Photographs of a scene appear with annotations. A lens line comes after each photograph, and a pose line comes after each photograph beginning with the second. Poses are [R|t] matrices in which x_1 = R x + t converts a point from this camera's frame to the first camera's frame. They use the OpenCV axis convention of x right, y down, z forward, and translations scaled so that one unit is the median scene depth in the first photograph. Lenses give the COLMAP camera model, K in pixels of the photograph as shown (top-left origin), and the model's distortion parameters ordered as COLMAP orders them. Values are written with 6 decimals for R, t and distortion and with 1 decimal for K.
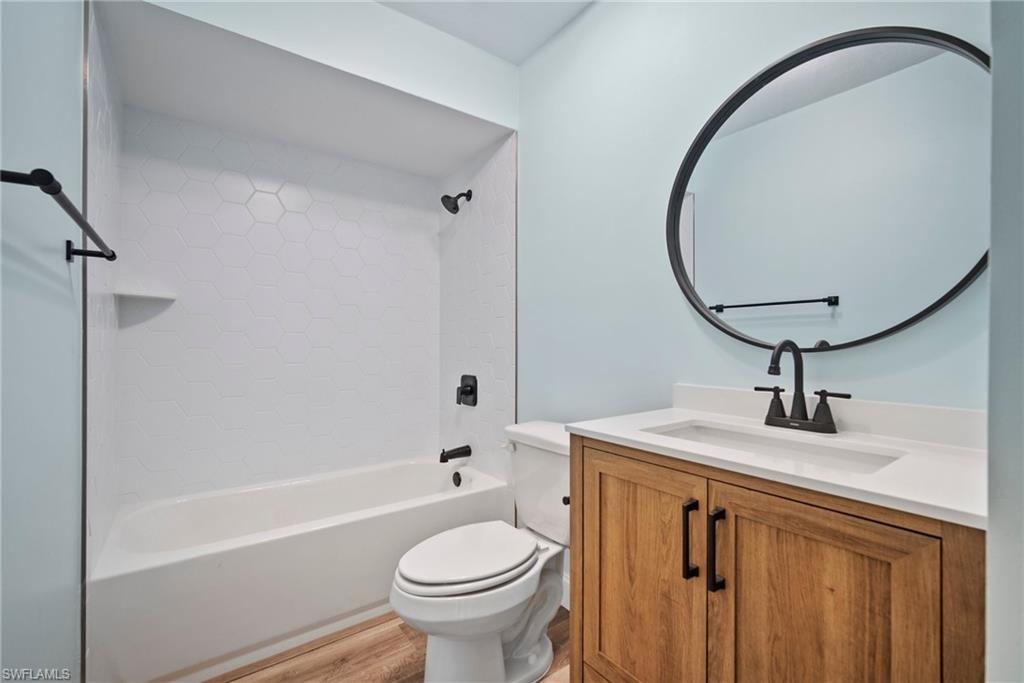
lens RADIAL K [[451.9, 0, 514.3], [0, 451.9, 340.2], [0, 0, 1]] dist [-0.014438, 0.004906]
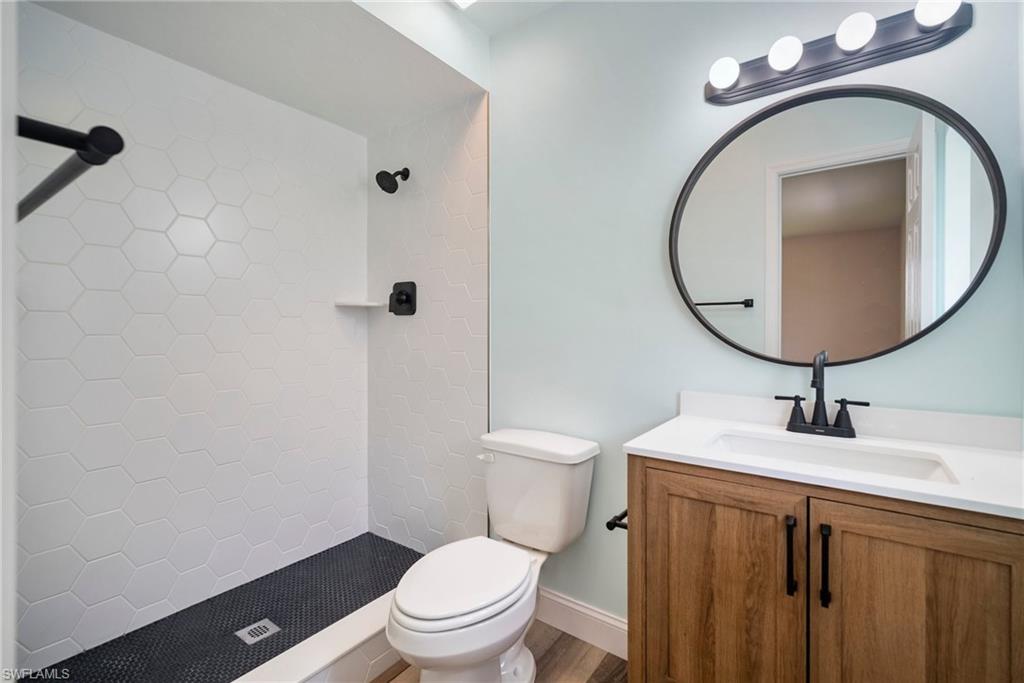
lens RADIAL K [[451.9, 0, 514.3], [0, 451.9, 340.2], [0, 0, 1]] dist [-0.014438, 0.004906]
pose [[0.950657, -0.009146, 0.310111, -0.418935], [-0.003521, 0.999183, 0.040263, -0.074245], [-0.310225, -0.039368, 0.949848, 0.186266]]
